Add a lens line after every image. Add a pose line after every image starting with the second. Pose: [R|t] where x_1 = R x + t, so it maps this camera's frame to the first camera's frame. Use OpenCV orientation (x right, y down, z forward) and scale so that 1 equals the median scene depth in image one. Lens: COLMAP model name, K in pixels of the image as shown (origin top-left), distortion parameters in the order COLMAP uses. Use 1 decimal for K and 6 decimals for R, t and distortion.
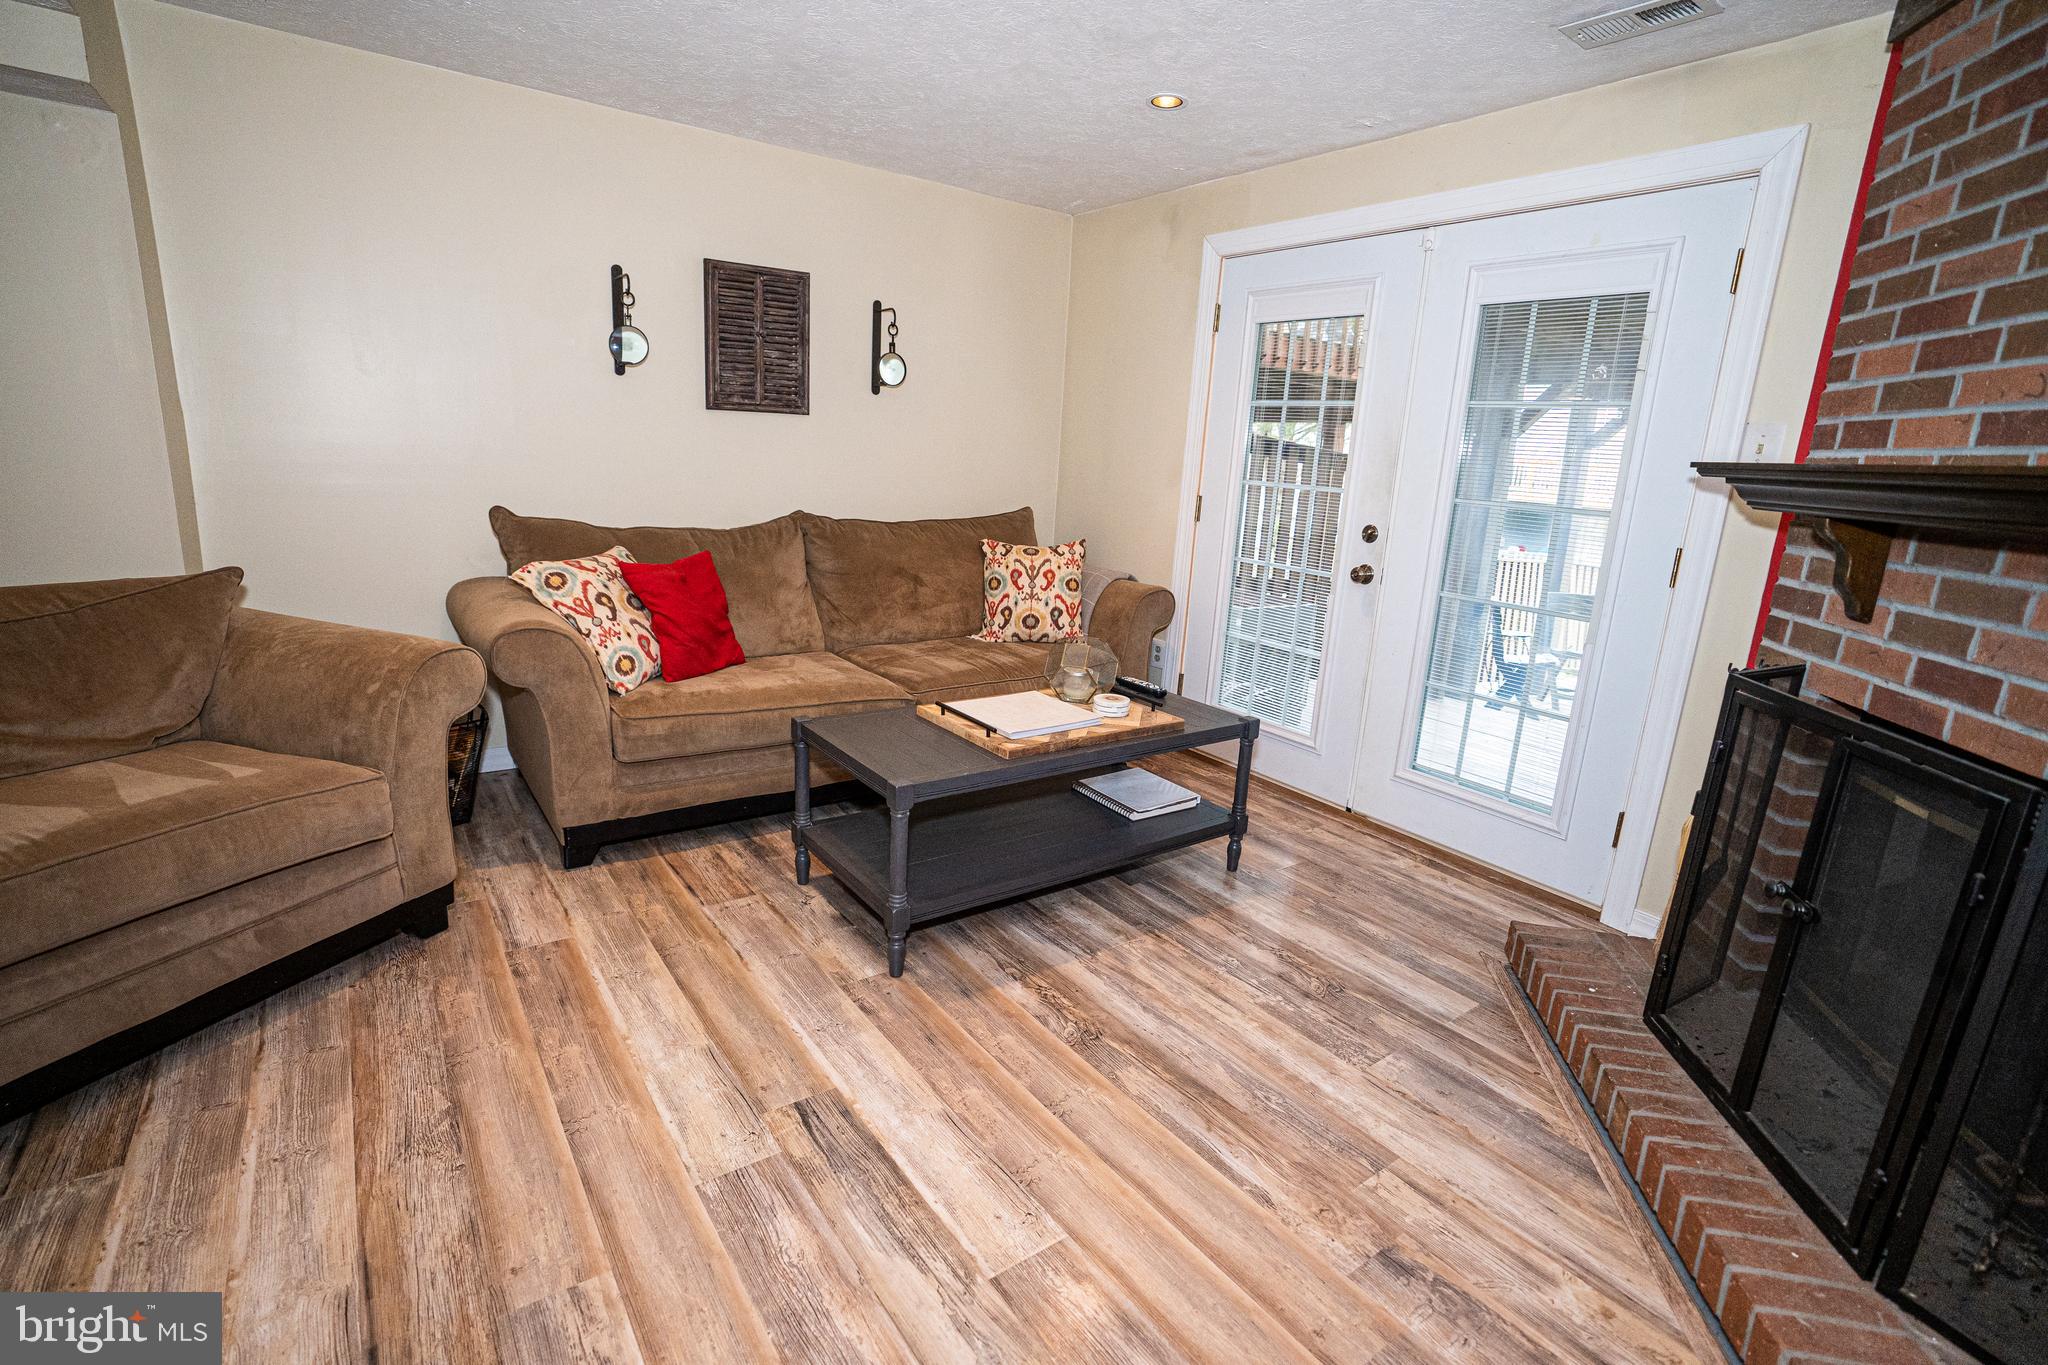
lens RADIAL K [[948.1, 0, 1032.1], [0, 948.1, 678.8], [0, 0, 1]] dist [-0.069139, 0.026190]
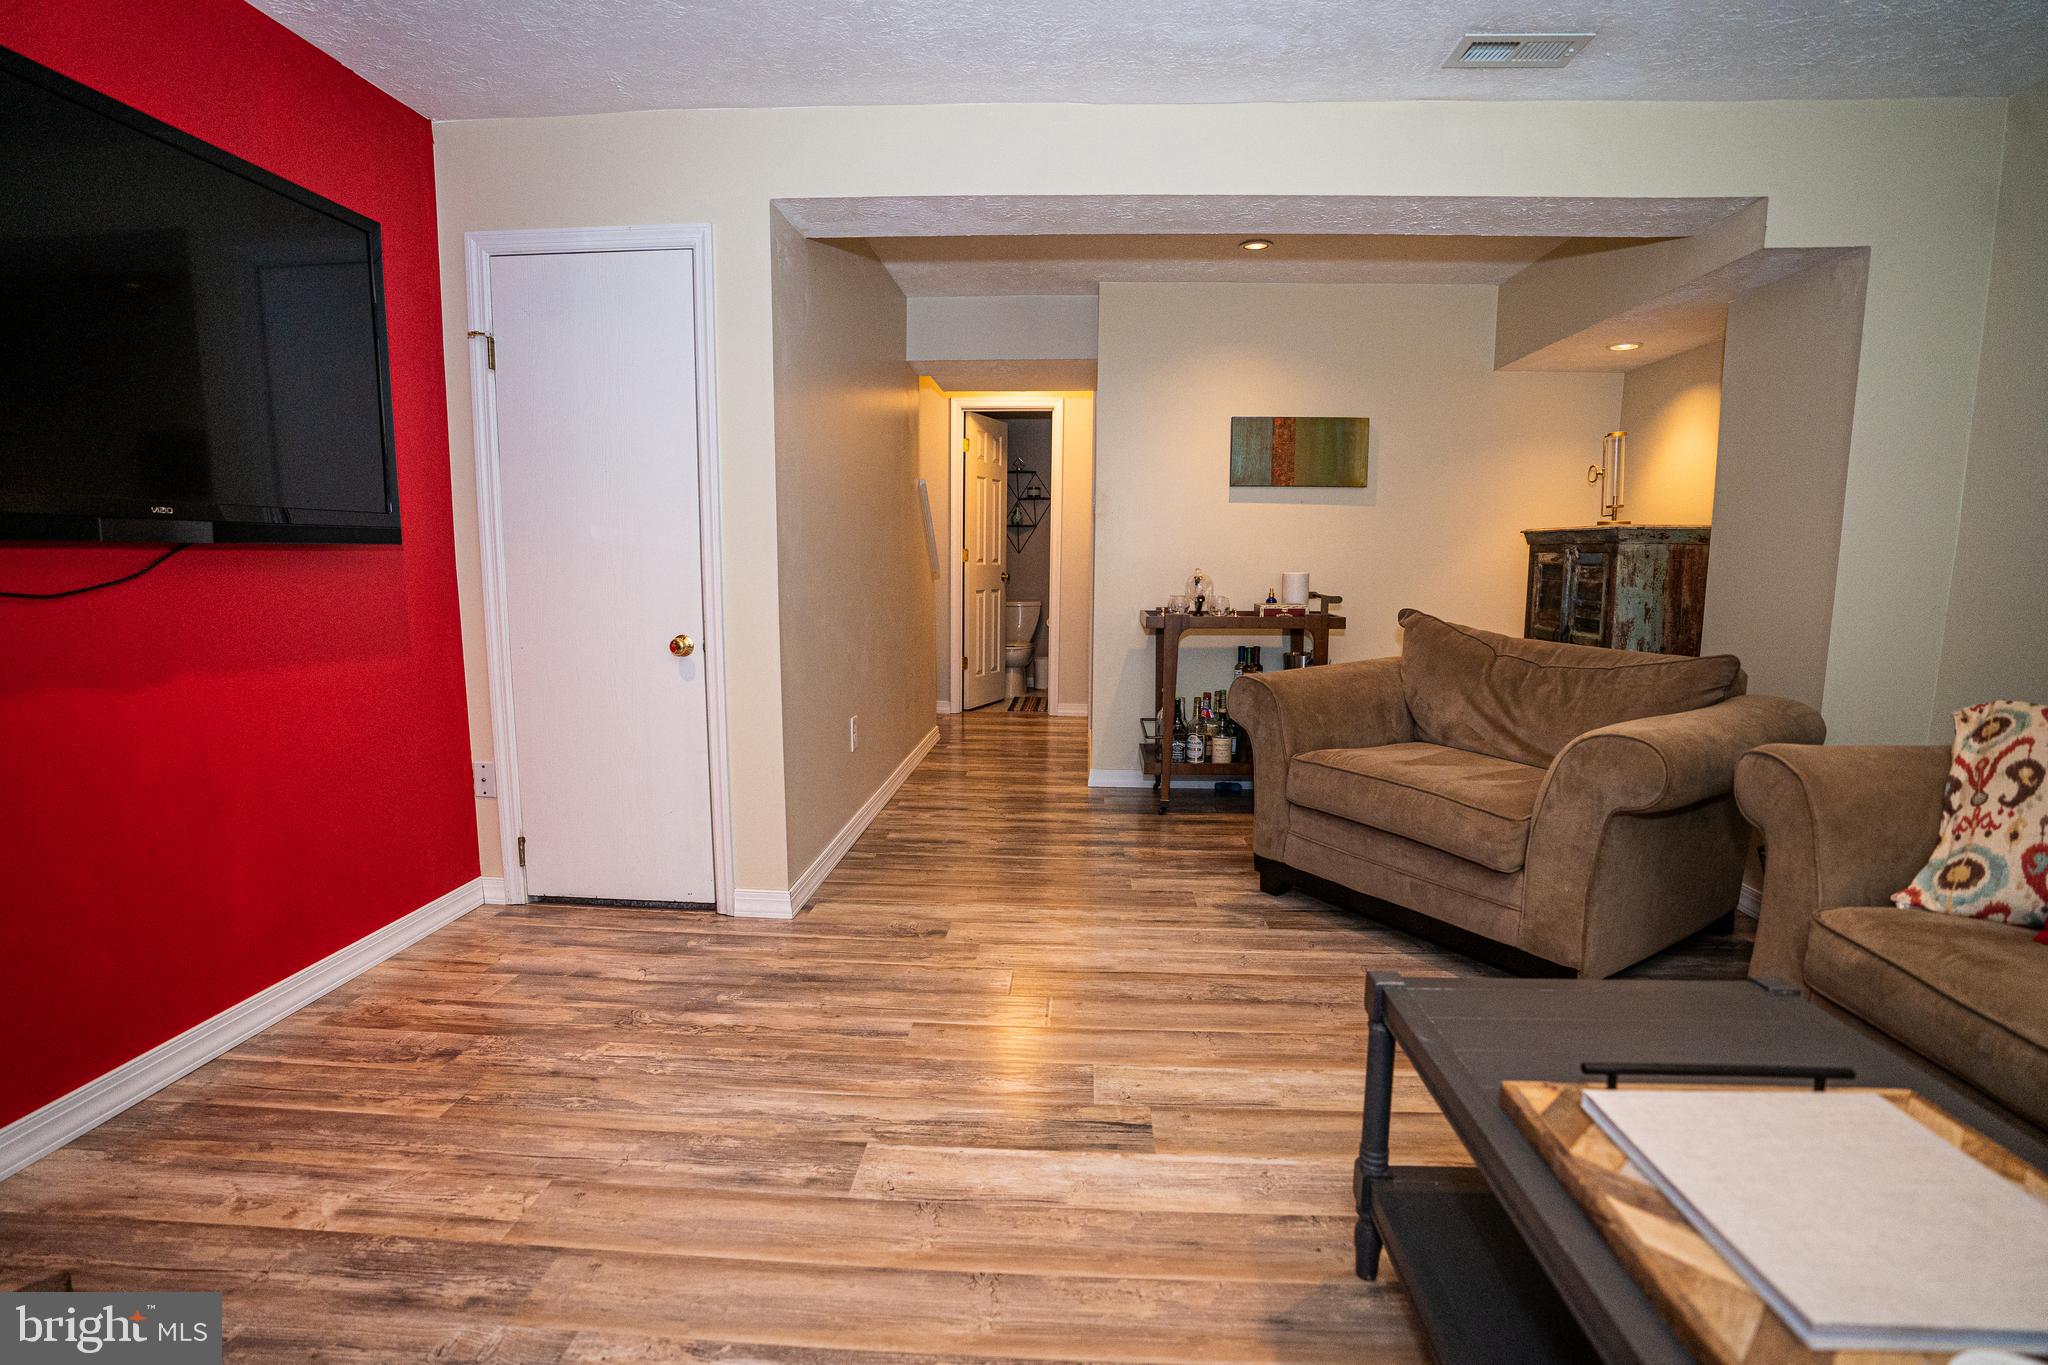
lens RADIAL K [[941.2, 0, 1030.0], [0, 941.2, 677.4], [0, 0, 1]] dist [-0.064186, 0.023428]
pose [[-0.631482, 0.039063, -0.774406, 0.558579], [-0.220663, 0.948380, 0.227777, -0.196970], [0.743329, 0.314720, -0.590265, 1.270612]]
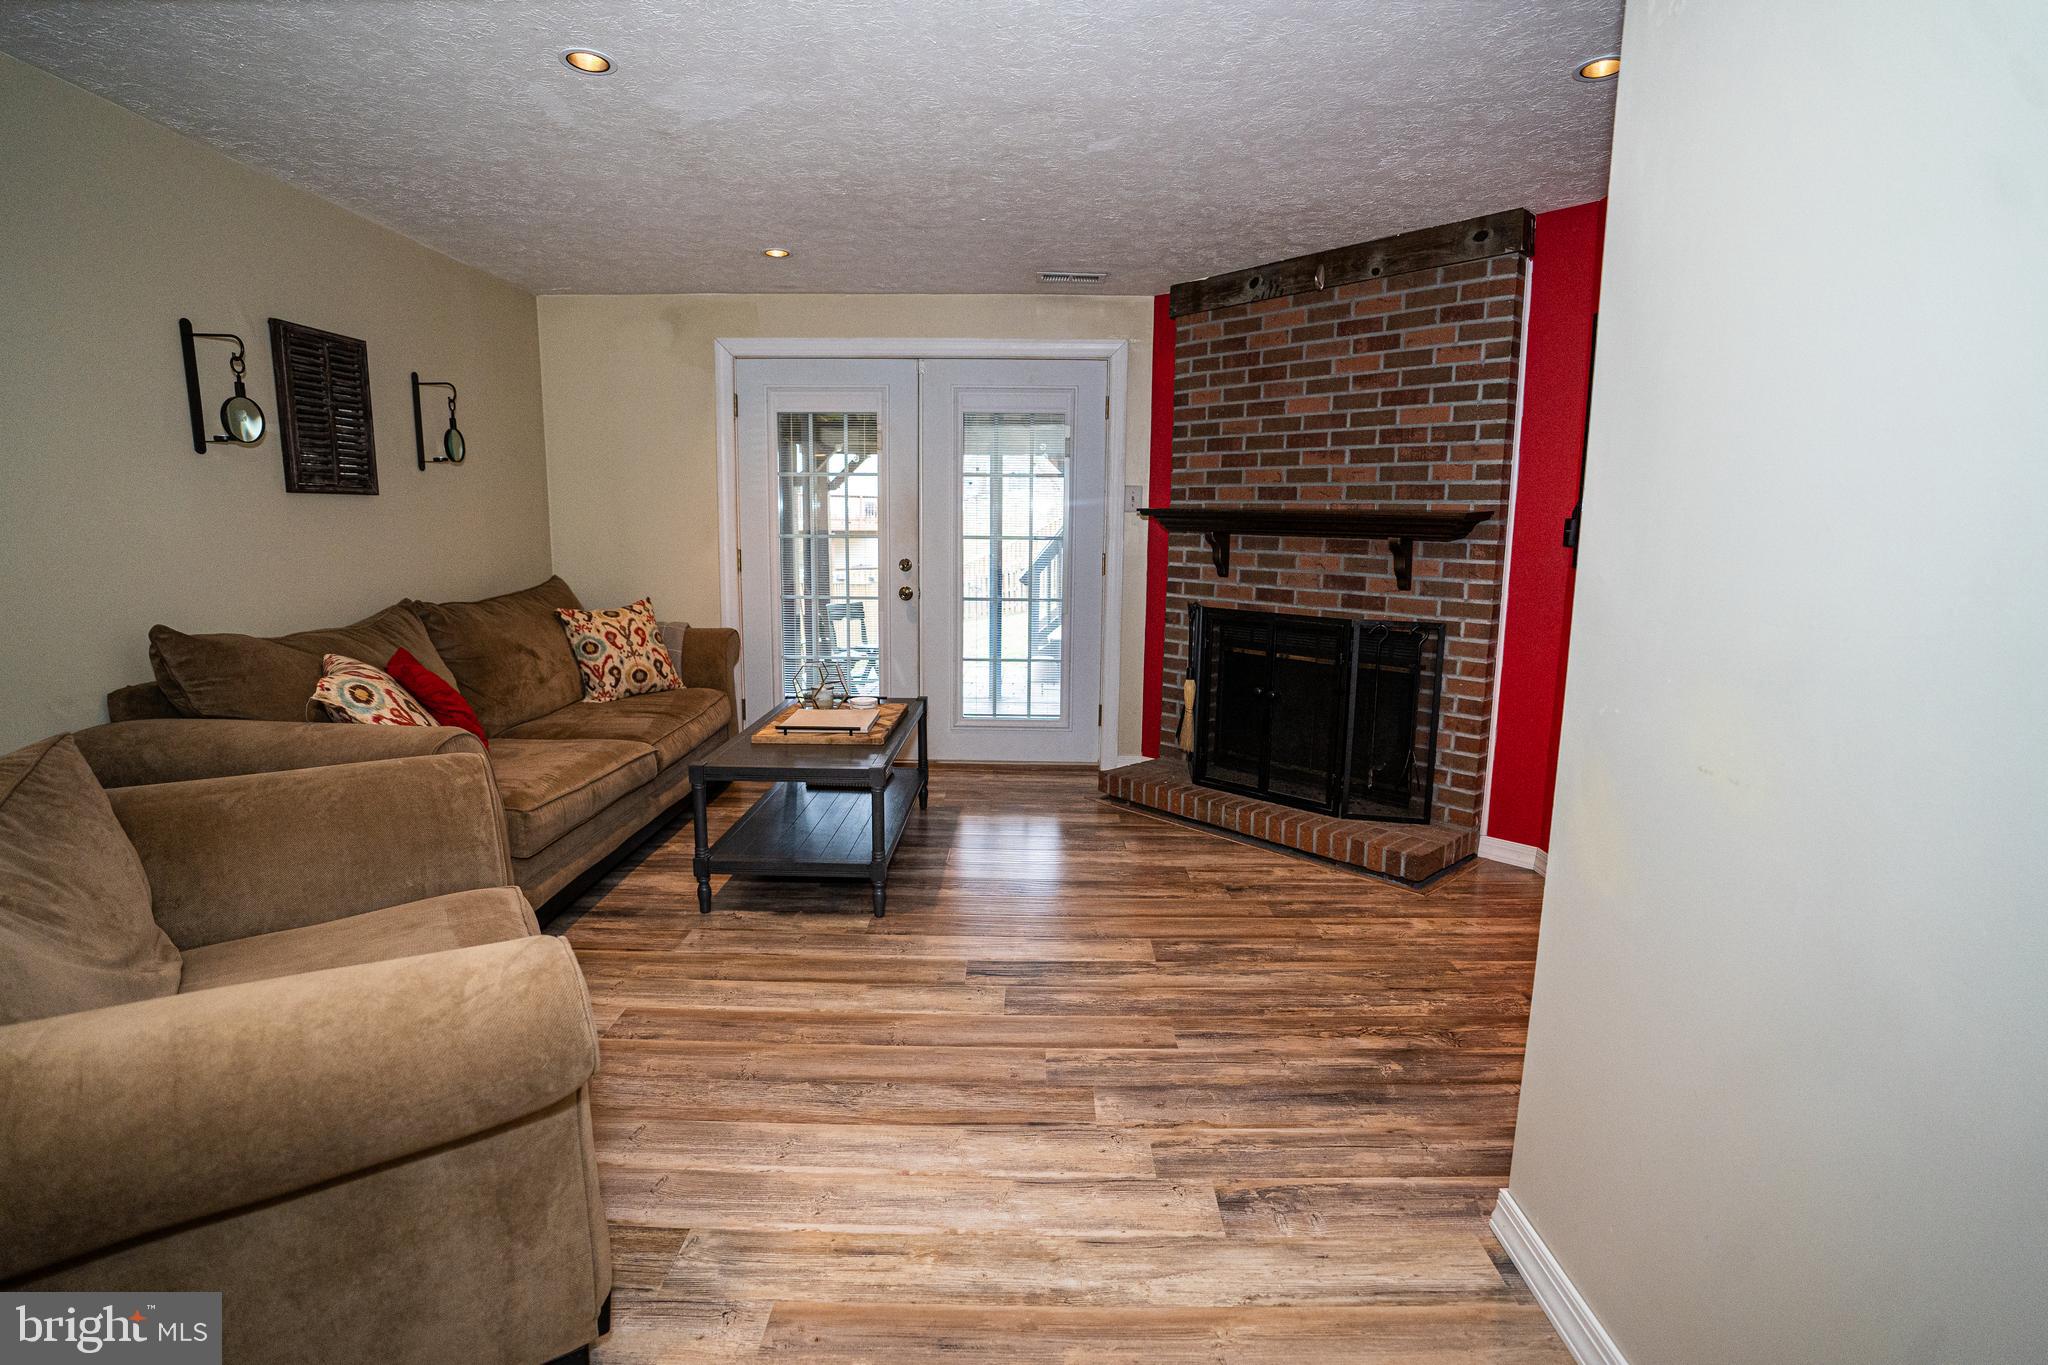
lens RADIAL K [[975.6, 0, 1029.2], [0, 975.6, 678.0], [0, 0, 1]] dist [-0.072854, 0.032383]
pose [[0.593832, -0.175255, 0.785270, -1.230744], [0.210179, 0.975890, 0.058857, -0.059115], [-0.776652, 0.130096, 0.616349, -0.062503]]
